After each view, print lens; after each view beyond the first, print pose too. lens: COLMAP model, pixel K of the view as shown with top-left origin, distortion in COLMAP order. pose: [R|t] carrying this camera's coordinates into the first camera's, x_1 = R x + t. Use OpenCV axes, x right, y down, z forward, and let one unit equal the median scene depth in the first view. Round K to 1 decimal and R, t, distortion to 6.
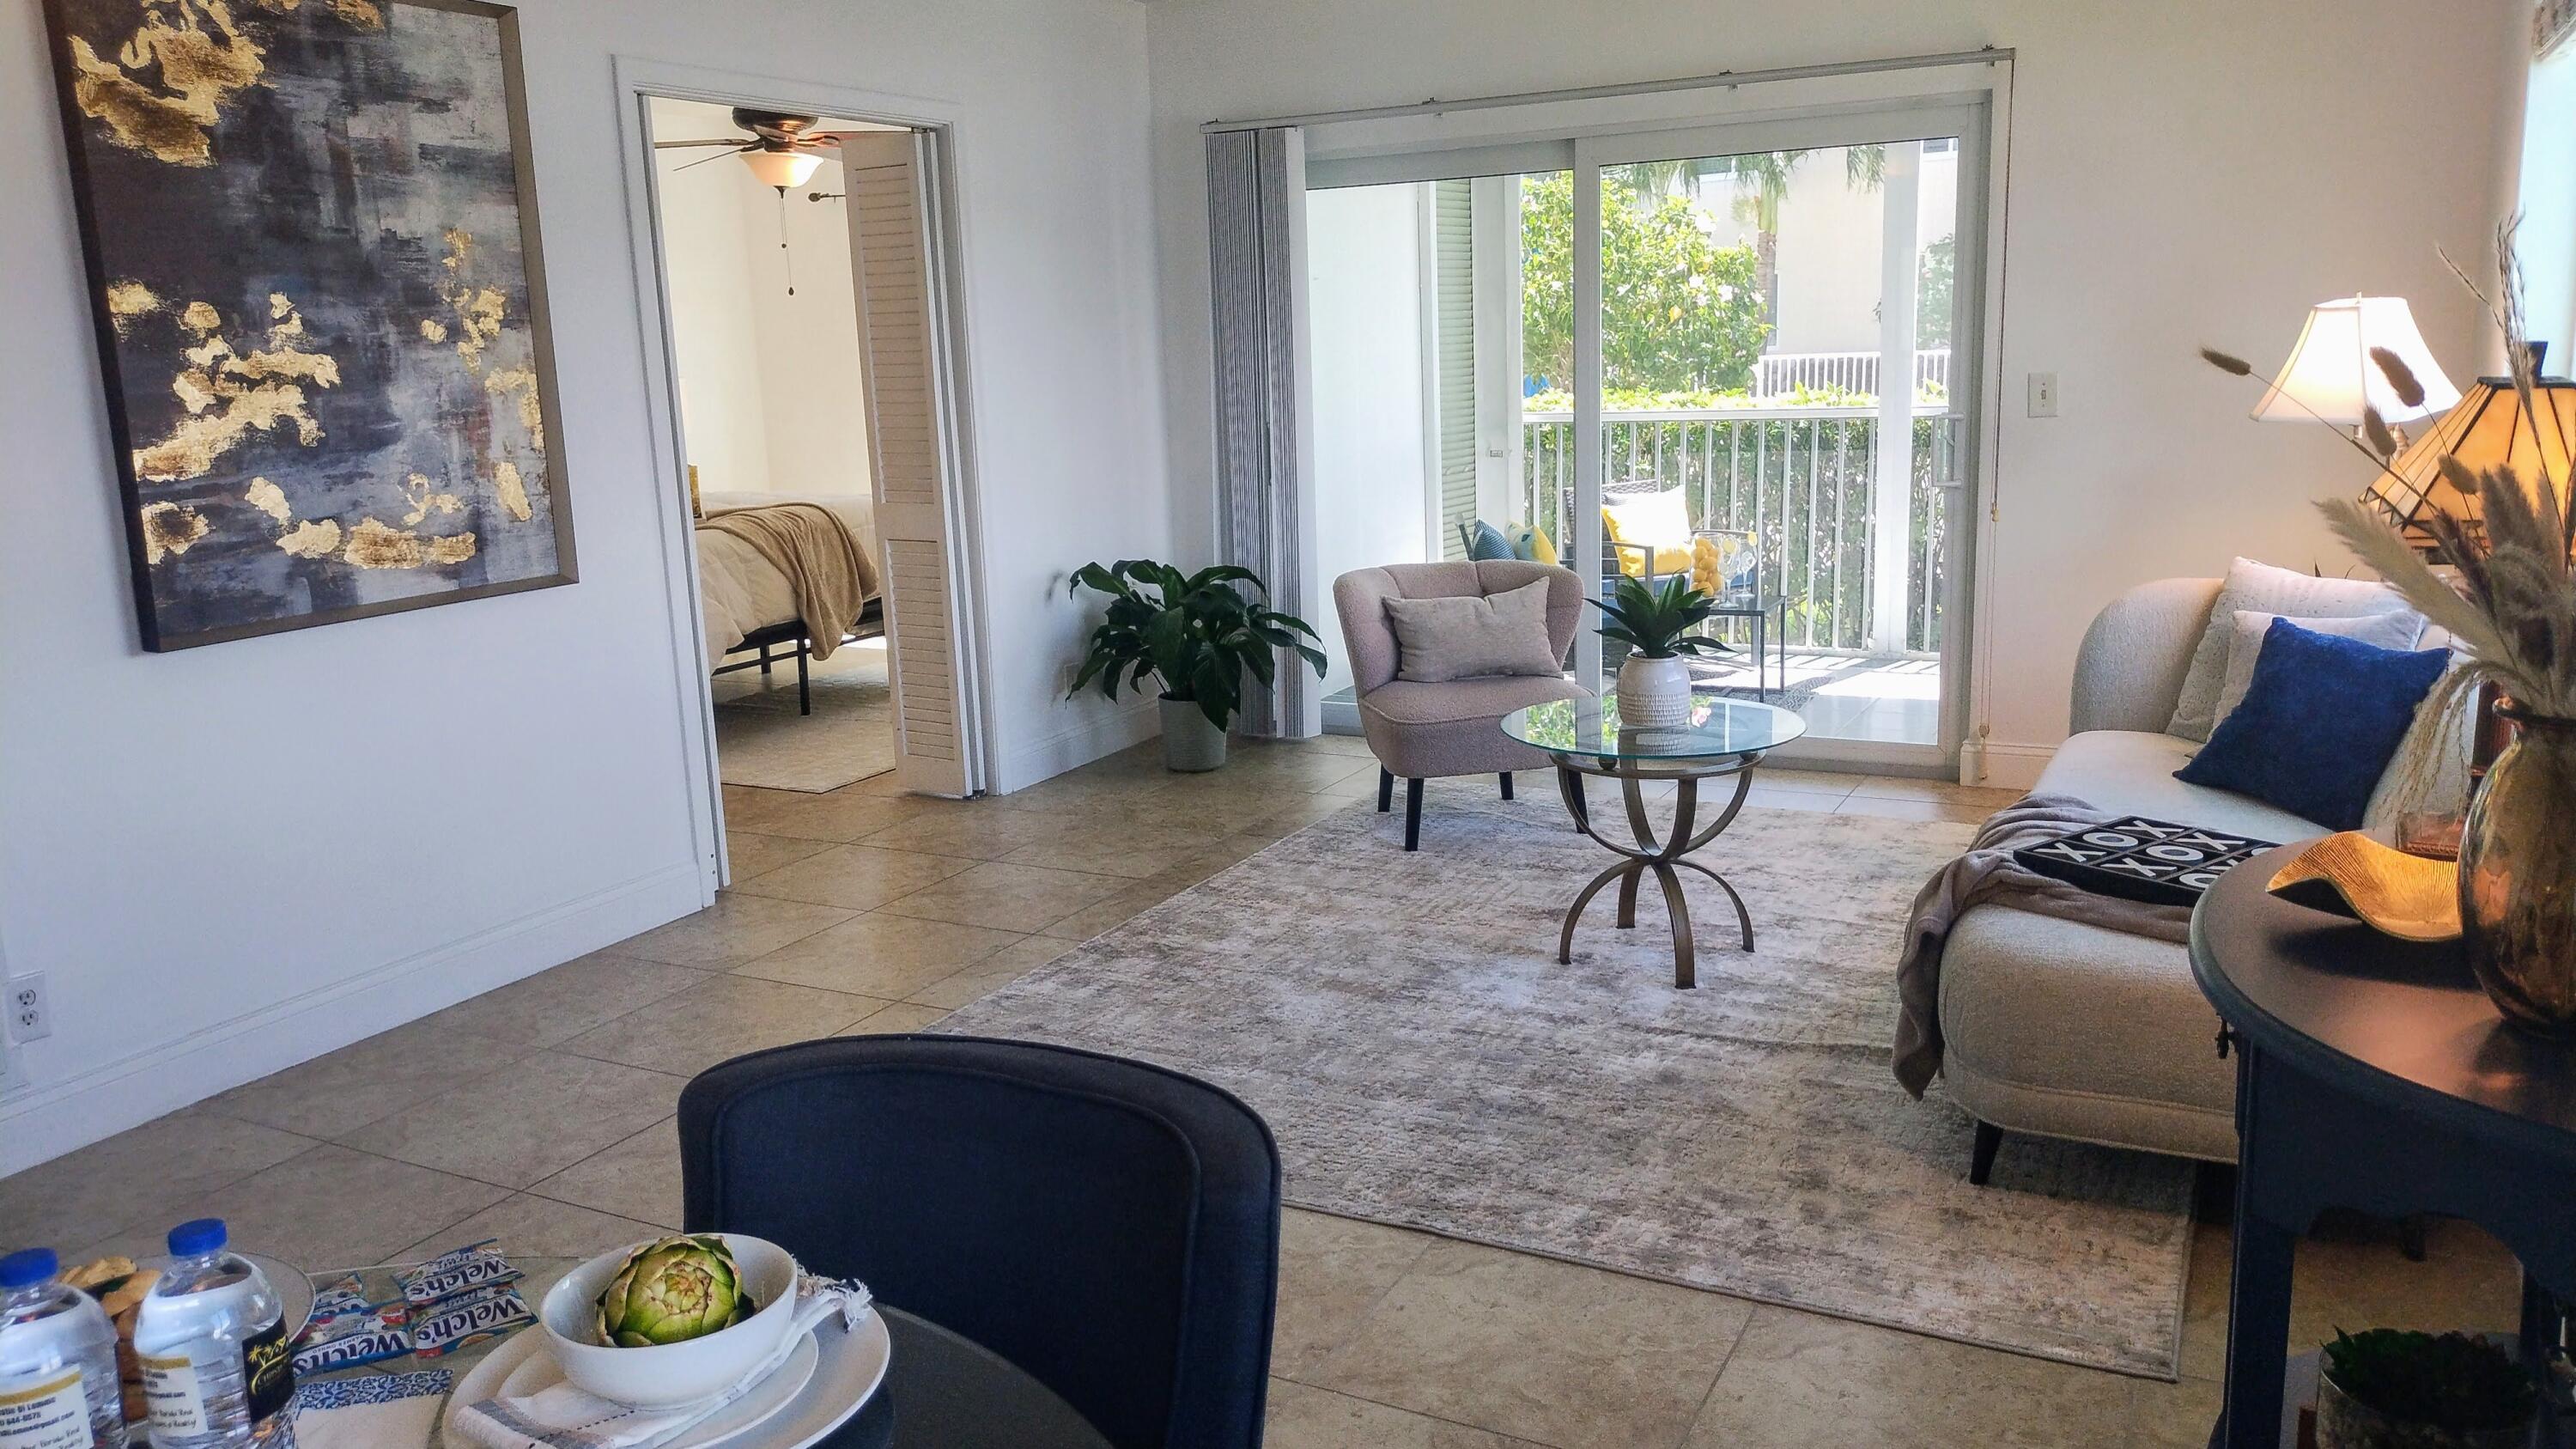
lens RADIAL K [[1904.7, 0, 1288.4], [0, 1904.7, 719.5], [0, 0, 1]] dist [0.002338, 0.000138]
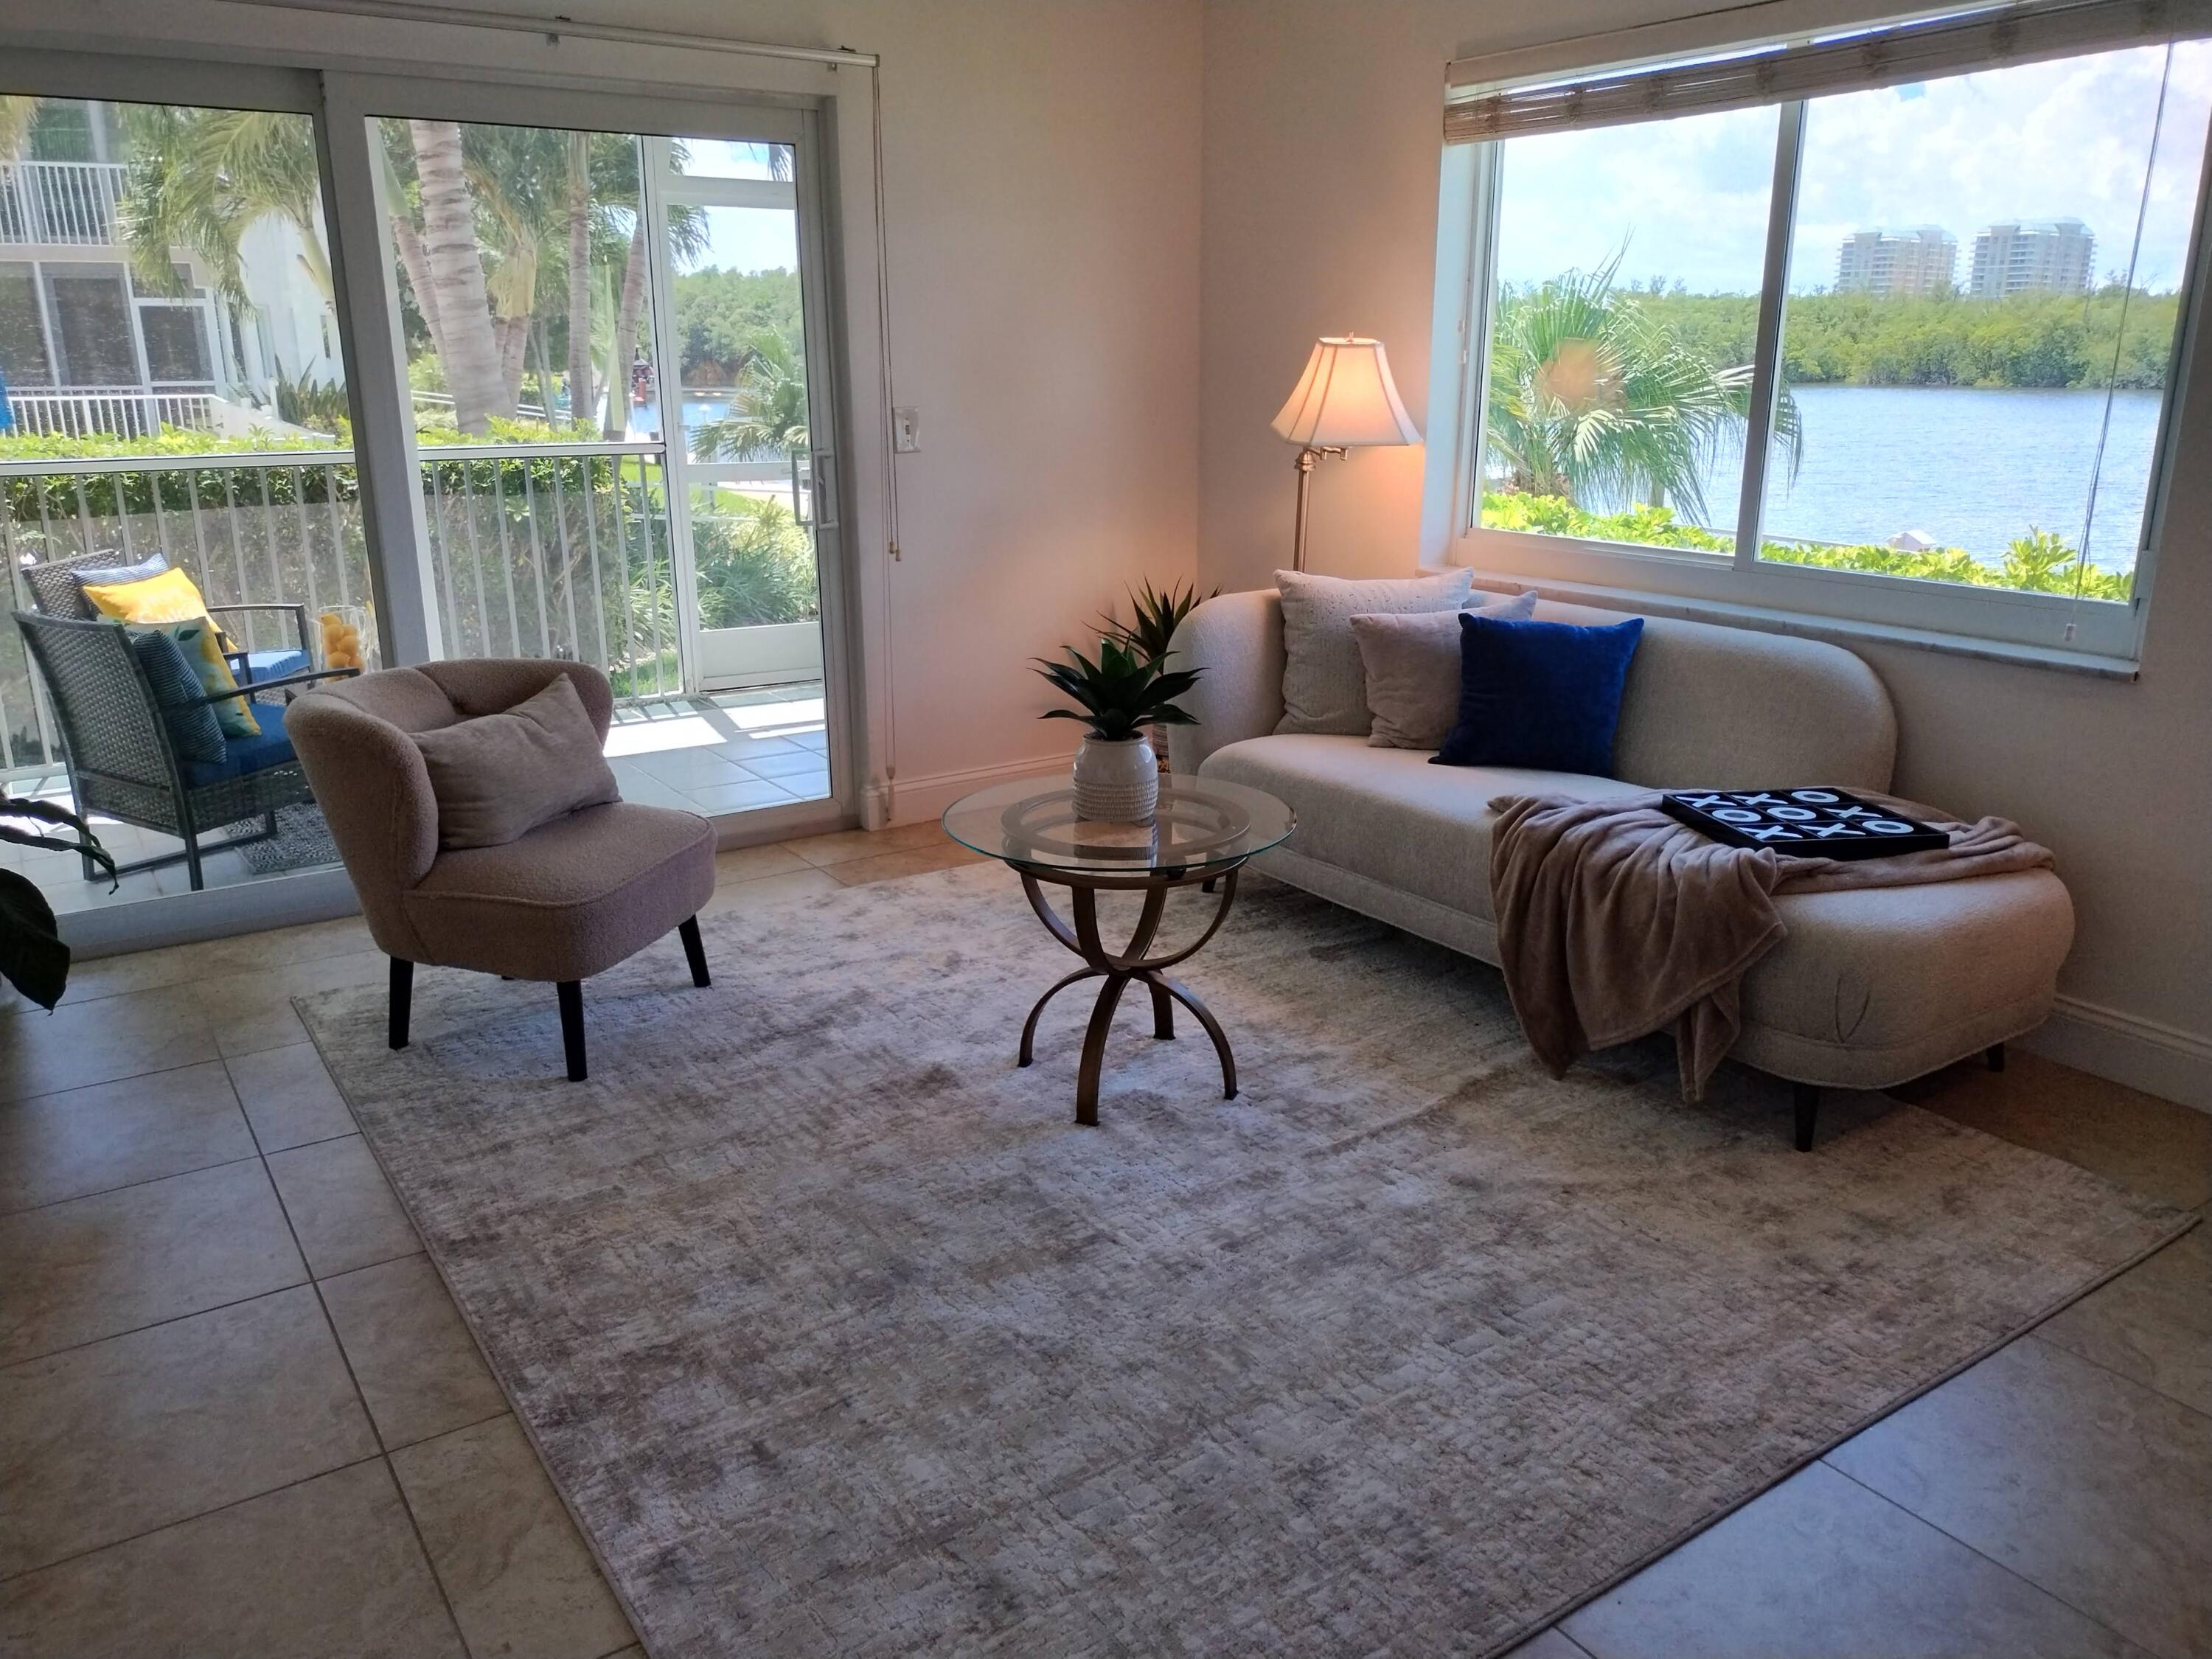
lens RADIAL K [[1635.6, 0, 1104.8], [0, 1635.6, 840.7], [0, 0, 1]] dist [0.020247, -0.002444]
pose [[0.467835, -0.217844, 0.856548, -0.410730], [0.161754, 0.973883, 0.159338, -0.098240], [-0.868888, 0.064006, 0.490854, 0.615542]]
